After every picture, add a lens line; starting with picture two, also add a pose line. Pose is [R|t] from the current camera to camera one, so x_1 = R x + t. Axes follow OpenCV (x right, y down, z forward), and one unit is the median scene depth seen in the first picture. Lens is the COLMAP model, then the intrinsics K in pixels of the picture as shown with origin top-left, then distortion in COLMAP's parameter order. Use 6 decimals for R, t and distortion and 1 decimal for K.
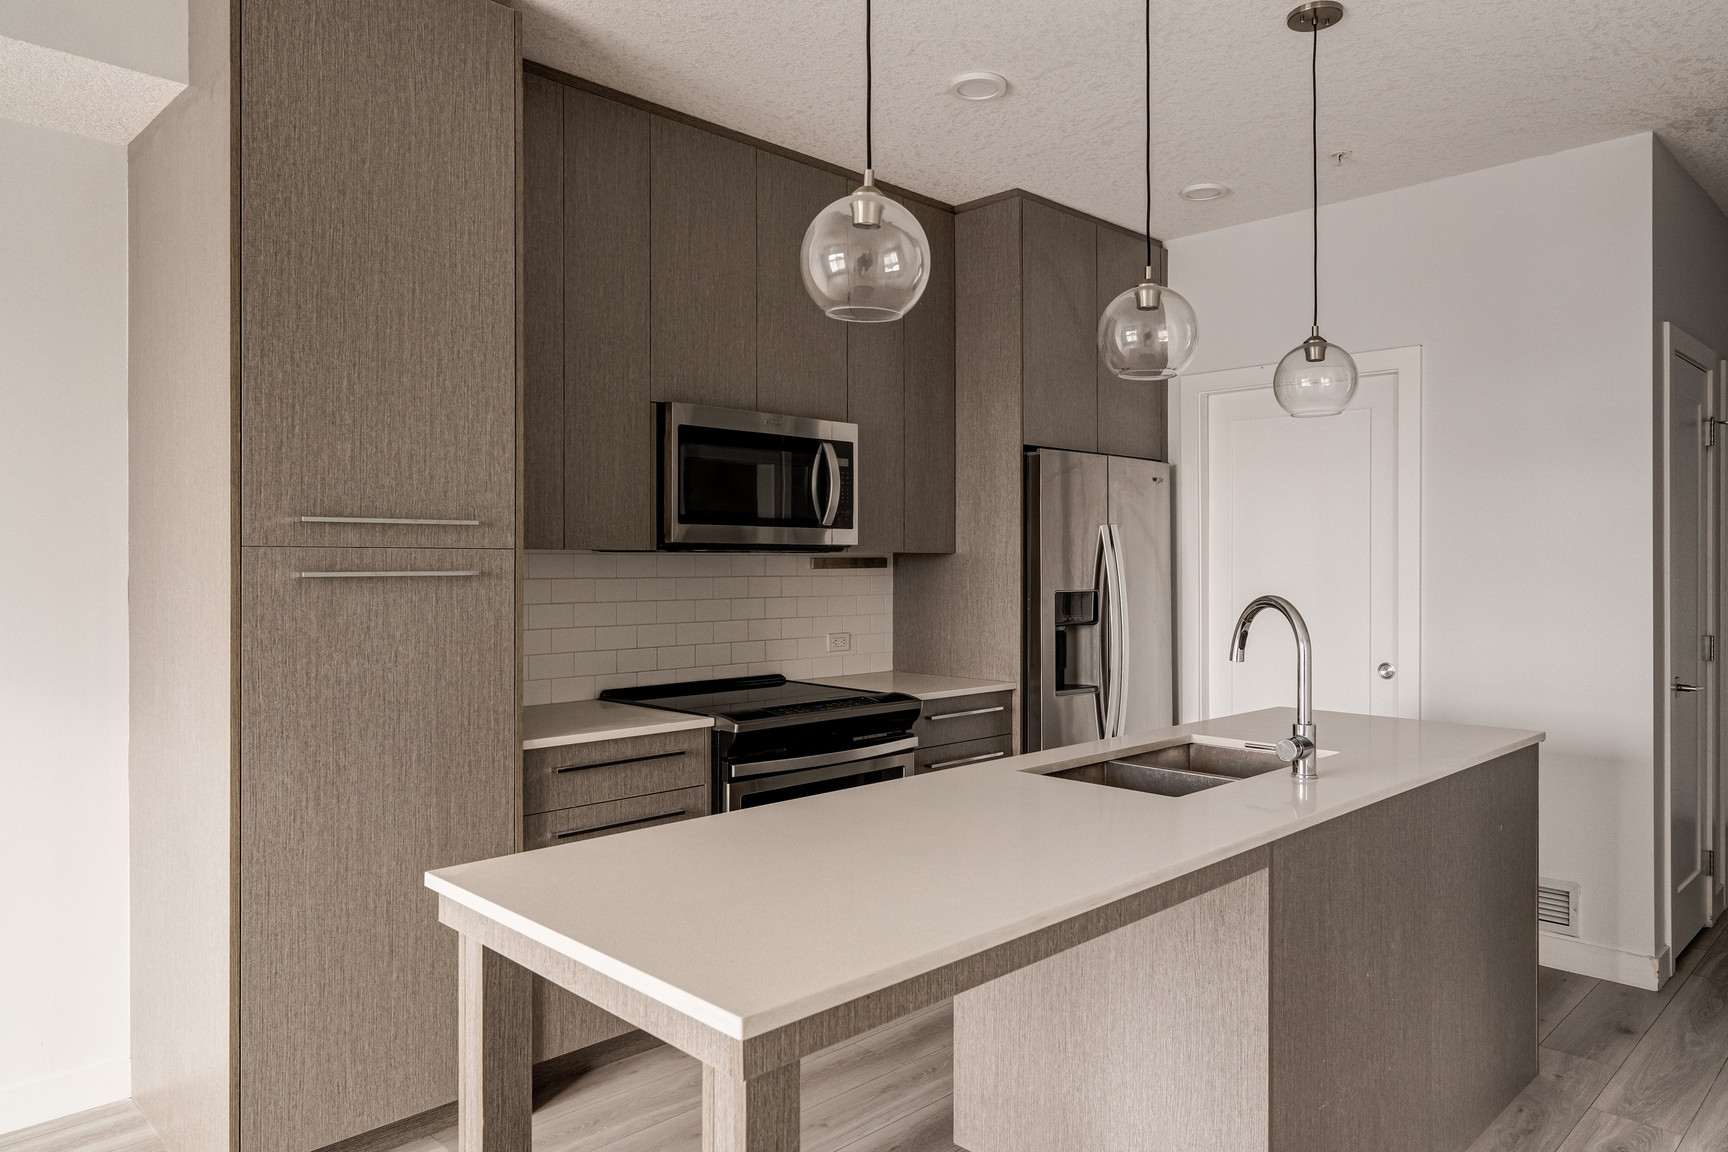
lens RADIAL K [[1122.5, 0, 863.7], [0, 1122.5, 563.3], [0, 0, 1]] dist [0.001563, -0.000335]
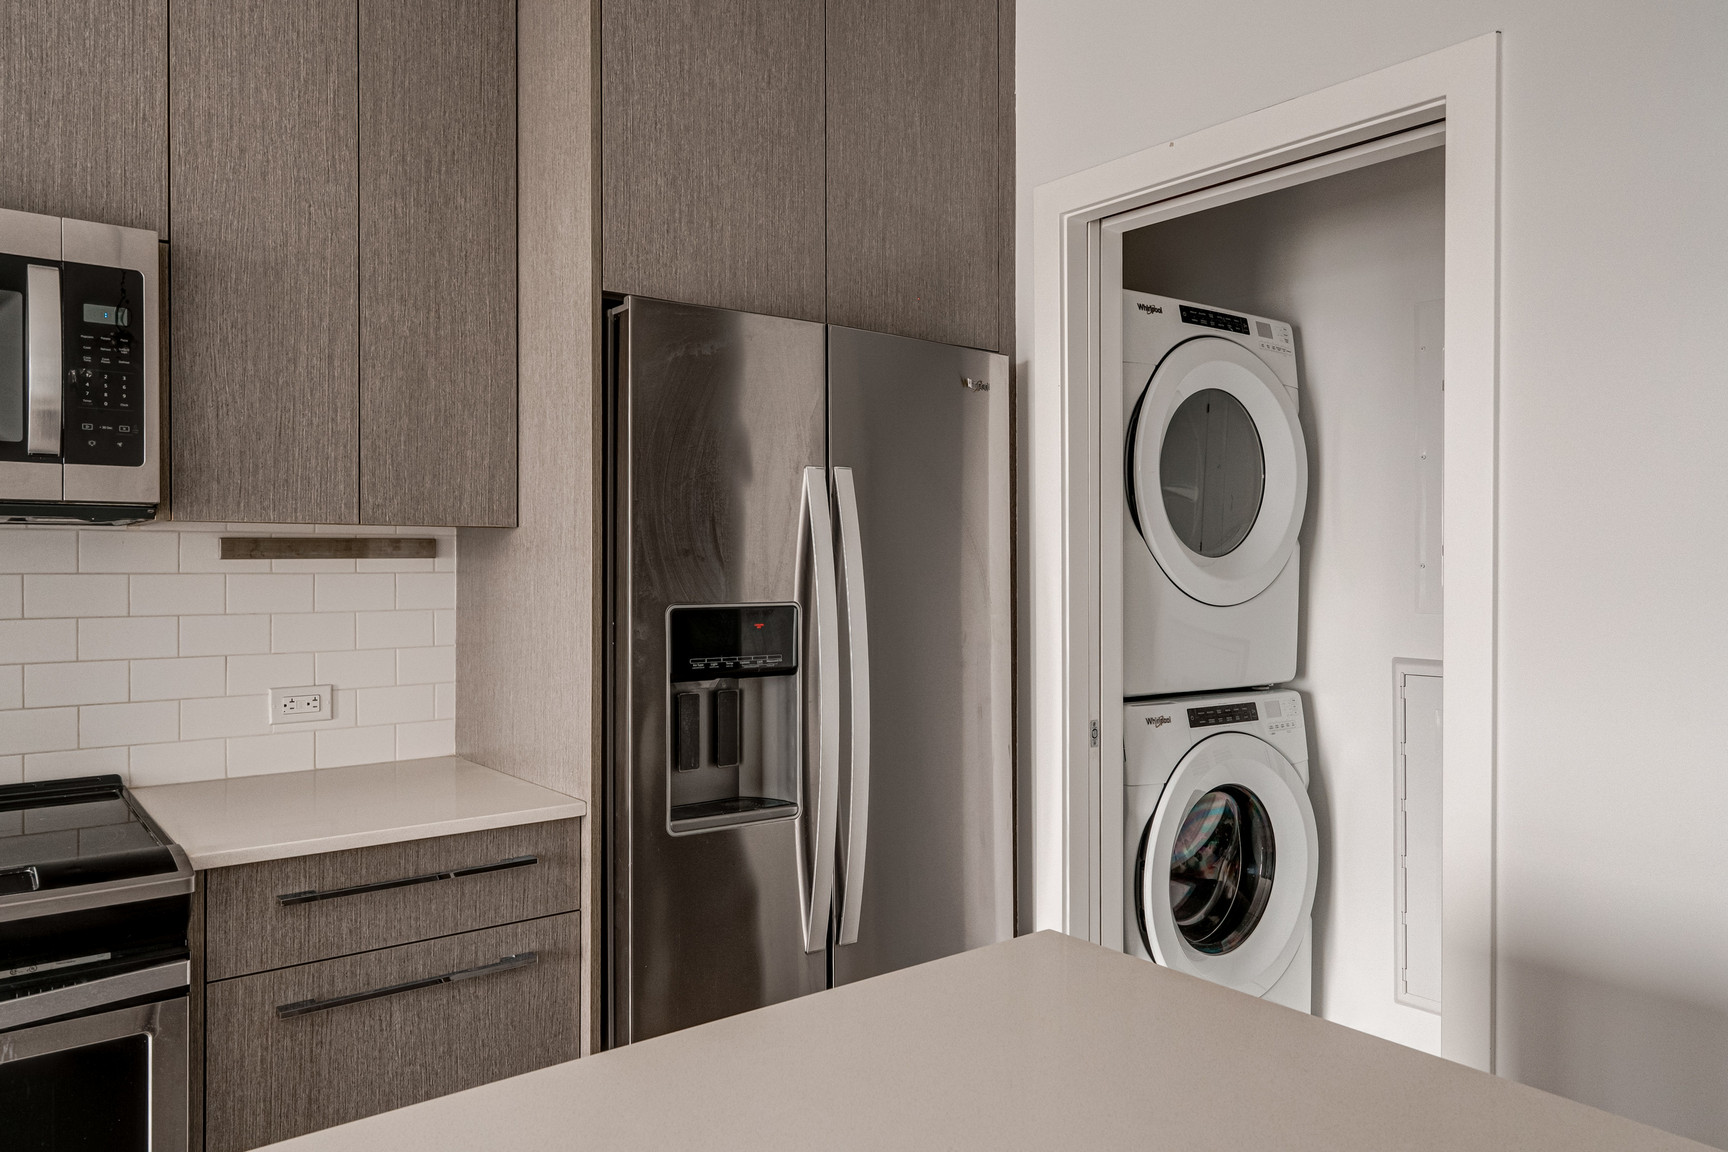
lens RADIAL K [[1165.1, 0, 867.7], [0, 1165.1, 567.8], [0, 0, 1]] dist [-0.000741, 0.000276]
pose [[0.995149, -0.001068, -0.098375, 0.391585], [0.001411, 0.999993, 0.003412, 0.010221], [0.098371, -0.003534, 0.995144, 0.692813]]
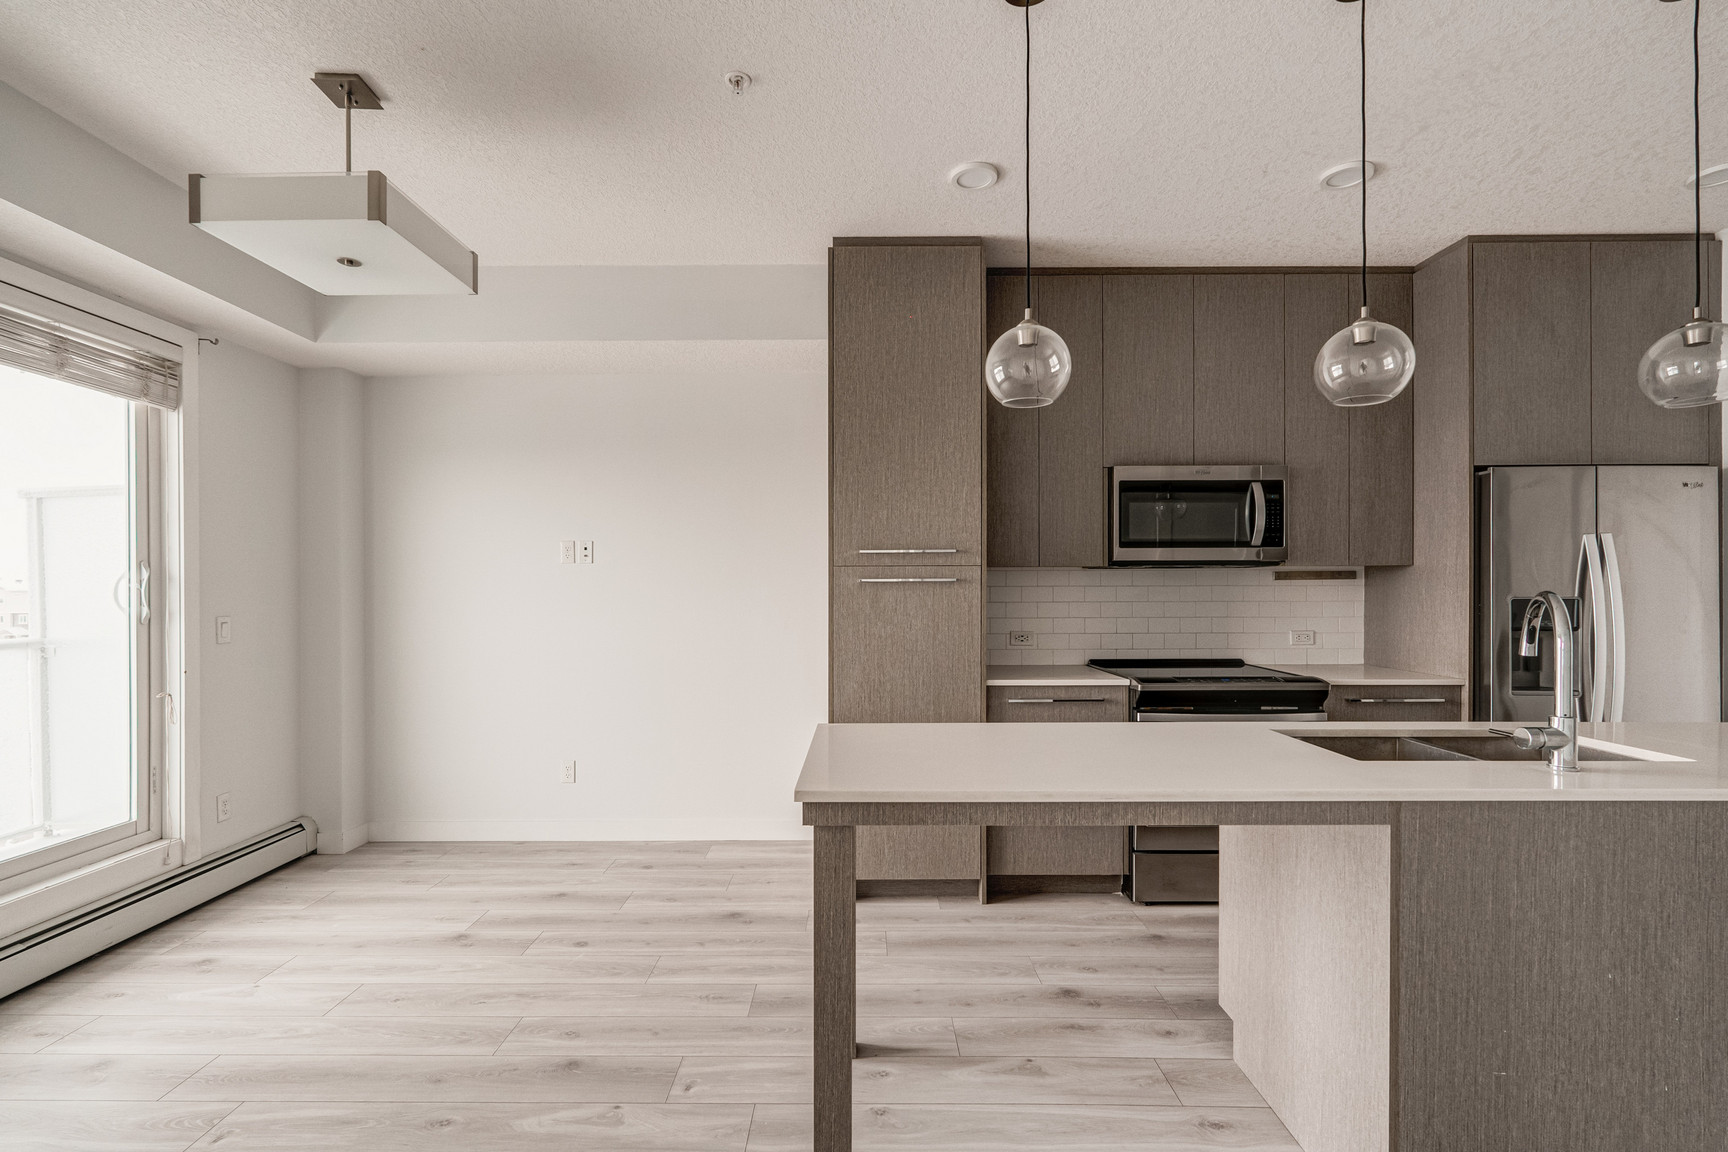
lens RADIAL K [[765.1, 0, 855.1], [0, 765.1, 589.1], [0, 0, 1]] dist [-0.003059, -0.000226]
pose [[0.706866, -0.002354, -0.707344, 0.318276], [0.003230, 0.999995, -0.000100, 0.018921], [0.707340, -0.002214, 0.706870, 0.045290]]
